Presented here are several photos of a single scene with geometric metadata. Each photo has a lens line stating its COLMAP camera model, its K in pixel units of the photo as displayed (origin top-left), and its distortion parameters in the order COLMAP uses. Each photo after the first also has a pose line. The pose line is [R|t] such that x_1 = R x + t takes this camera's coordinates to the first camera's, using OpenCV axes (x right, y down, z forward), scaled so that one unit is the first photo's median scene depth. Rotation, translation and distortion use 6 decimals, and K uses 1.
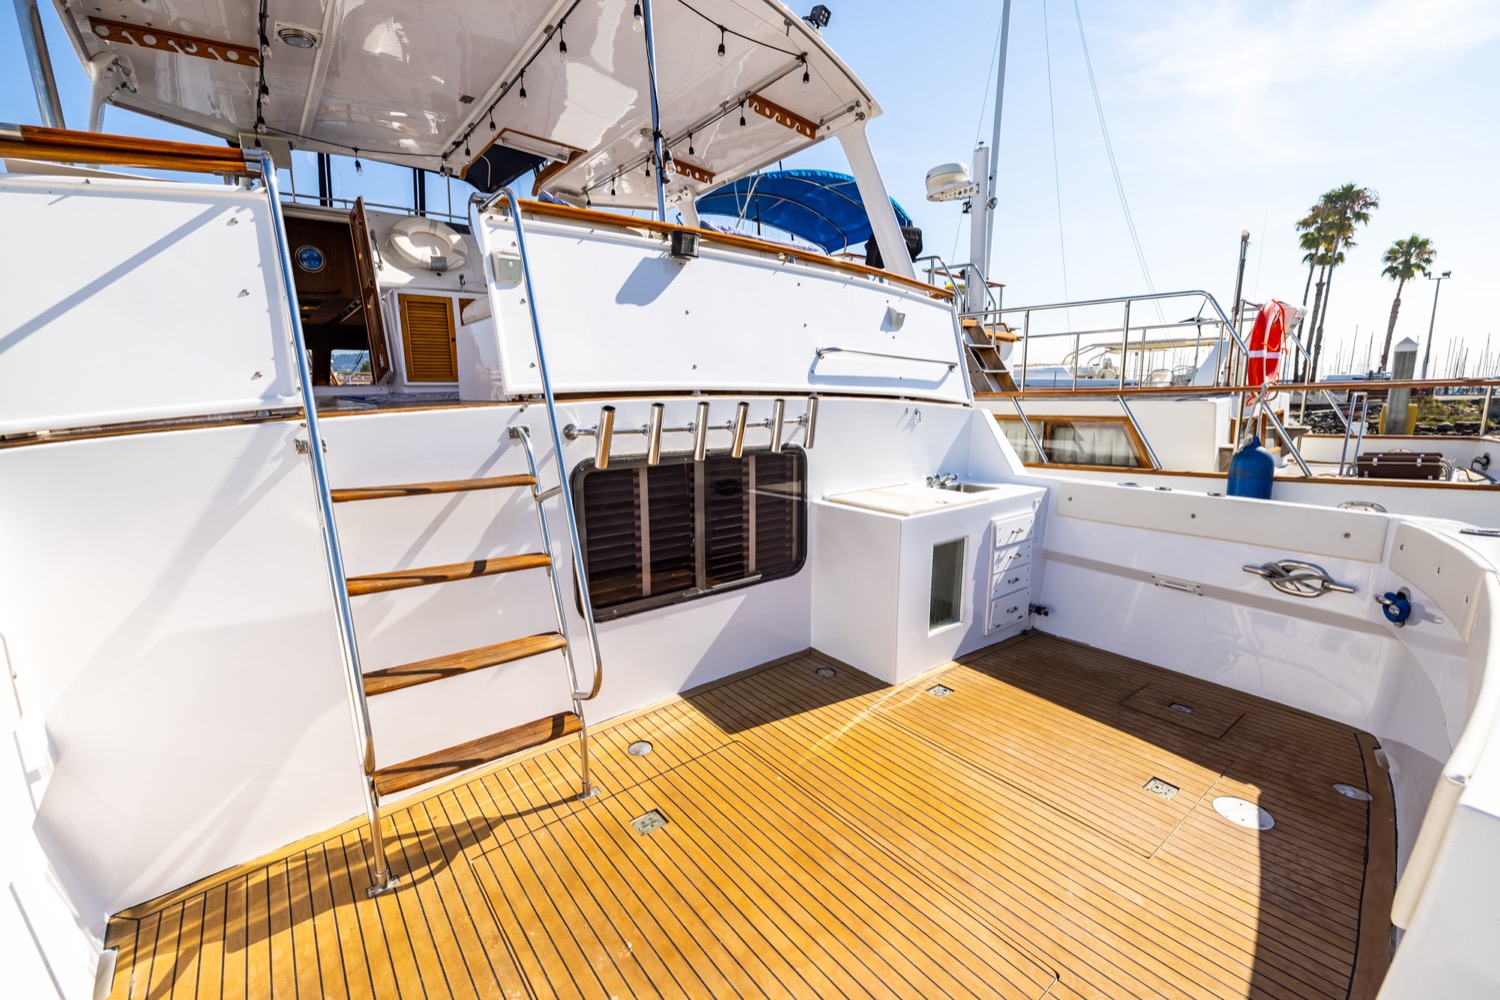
lens RADIAL K [[640.6, 0, 748.6], [0, 640.6, 493.4], [0, 0, 1]] dist [-0.001077, -0.000192]
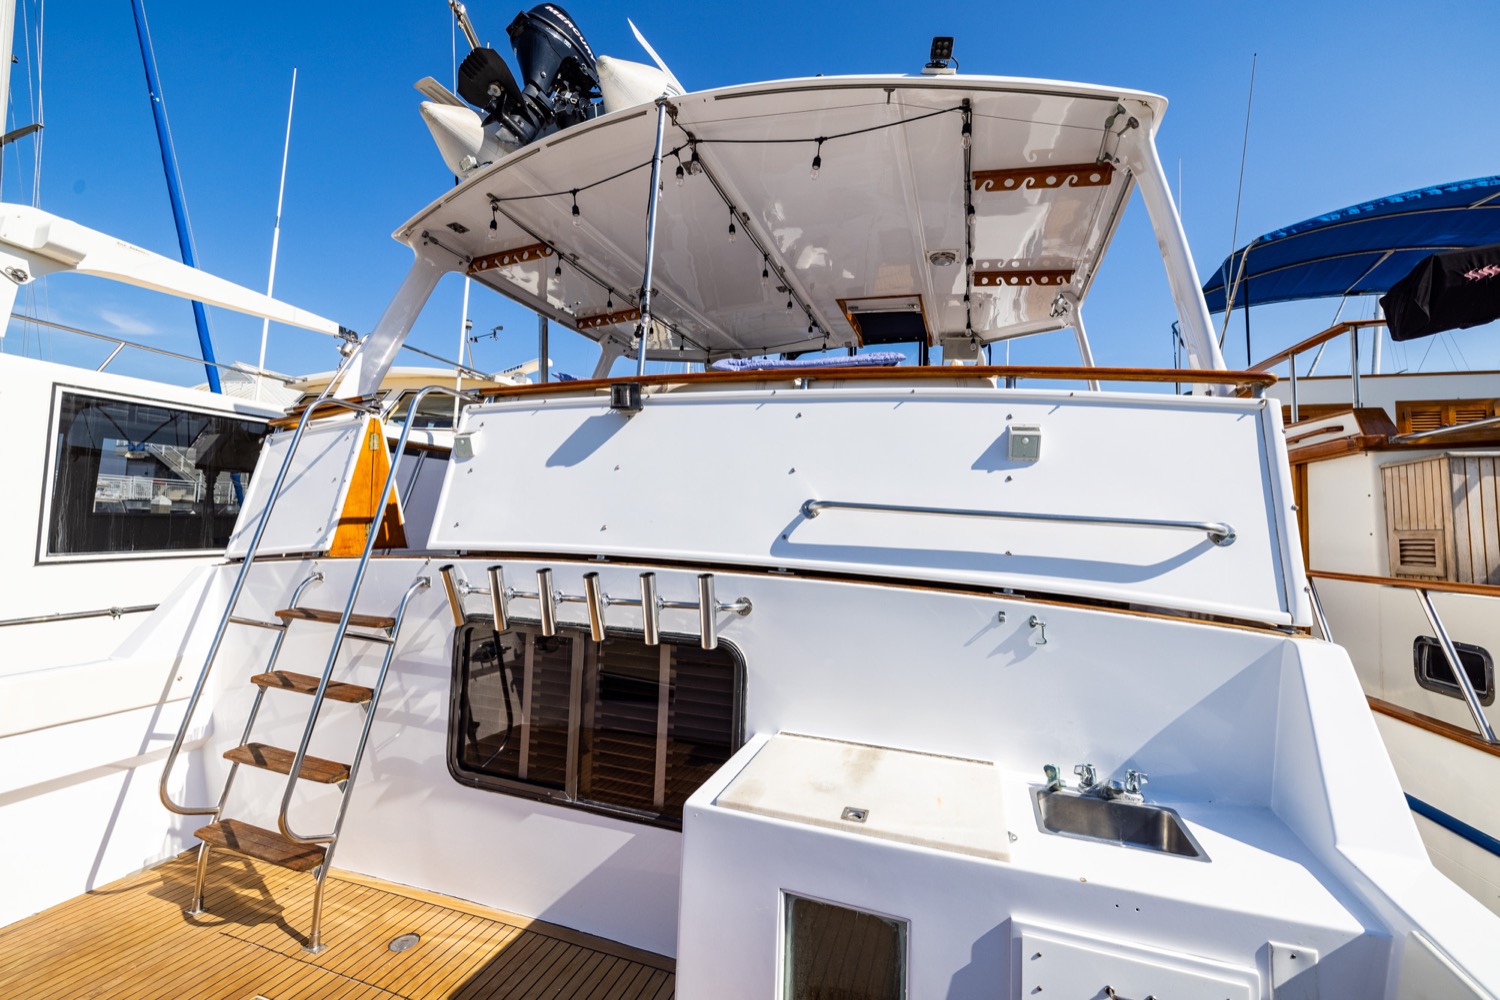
lens RADIAL K [[632.5, 0, 743.9], [0, 632.5, 490.4], [0, 0, 1]] dist [-0.000776, 0.000366]
pose [[0.520638, -0.027240, -0.853343, 0.638782], [-0.166377, 0.977092, -0.132699, -0.140131], [0.837409, 0.211065, 0.504180, 0.603997]]
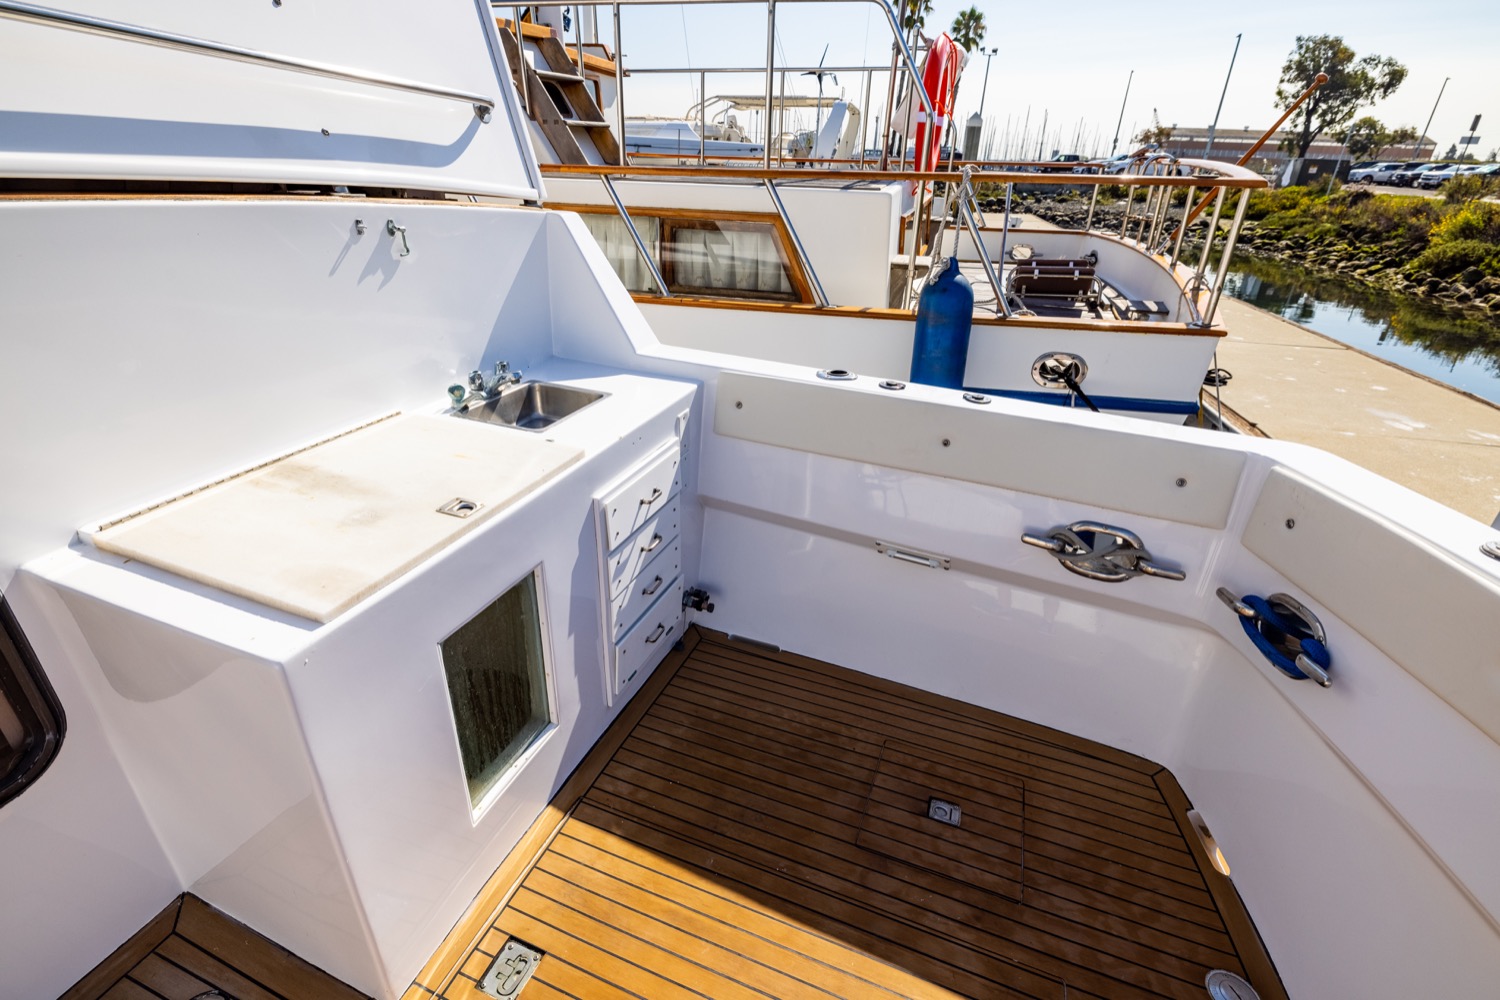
lens RADIAL K [[692.5, 0, 750.0], [0, 692.5, 500.0], [0, 0, 1]] dist [-0.010695, 0.000098]
pose [[0.860859, -0.194761, 0.470095, 0.246437], [0.038884, 0.946329, 0.320858, -0.108058], [-0.507355, -0.257934, 0.822229, 0.549939]]
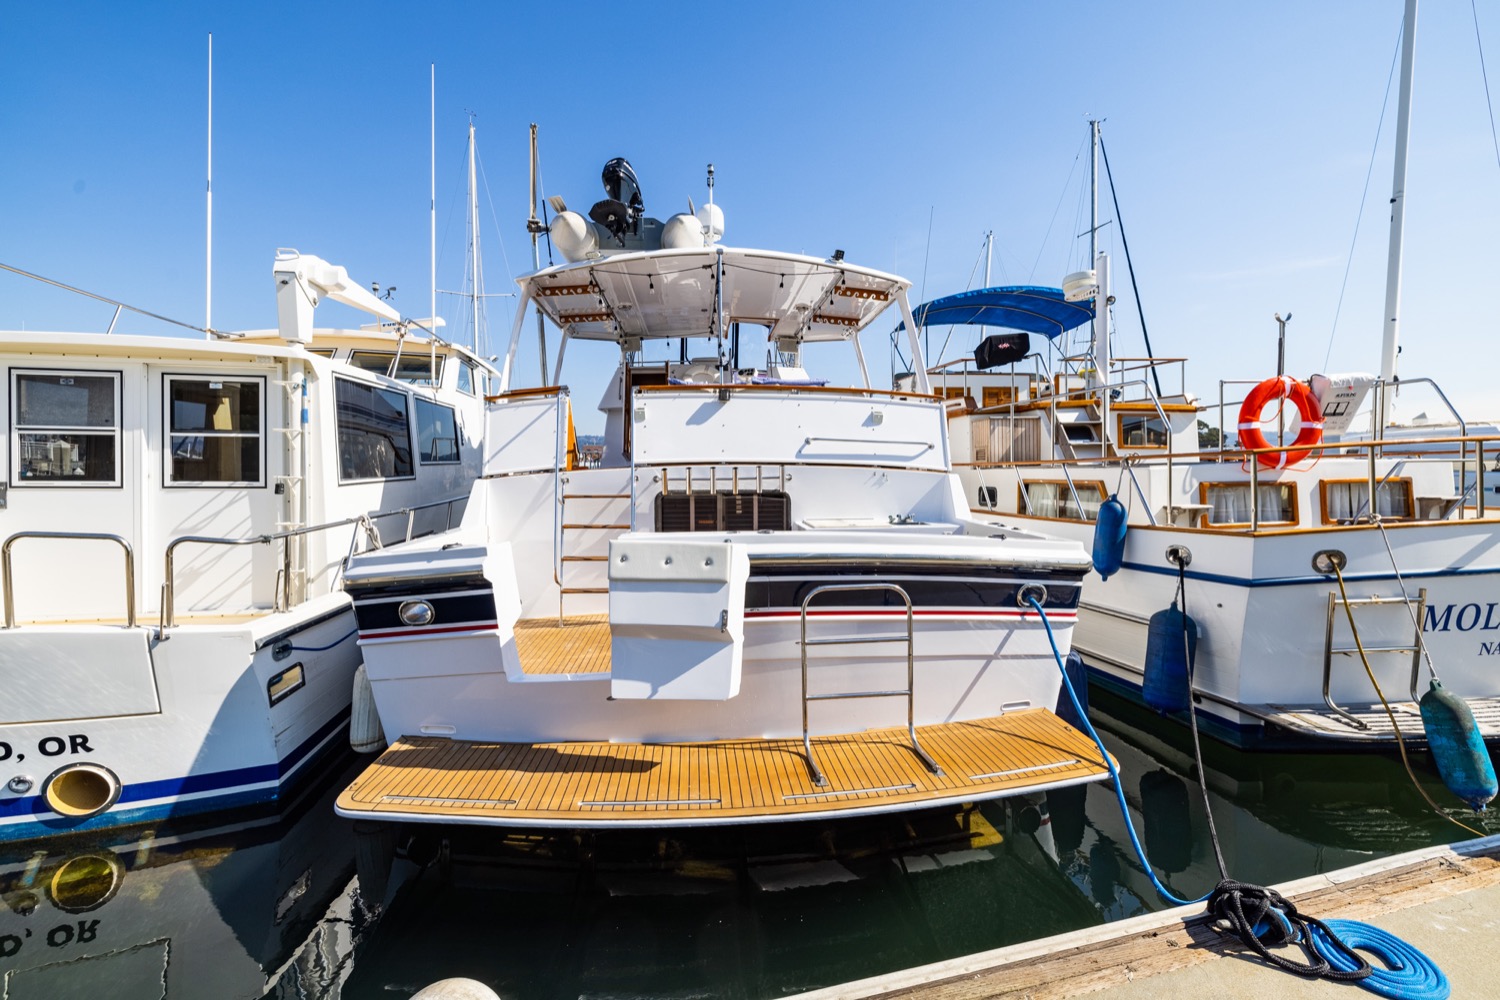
lens RADIAL K [[632.5, 0, 743.9], [0, 632.5, 490.4], [0, 0, 1]] dist [-0.000776, 0.000366]
pose [[0.826845, 0.024343, -0.561903, 0.971239], [-0.087337, 0.992501, -0.085519, 0.087157], [0.555608, 0.119786, 0.822770, -0.559443]]
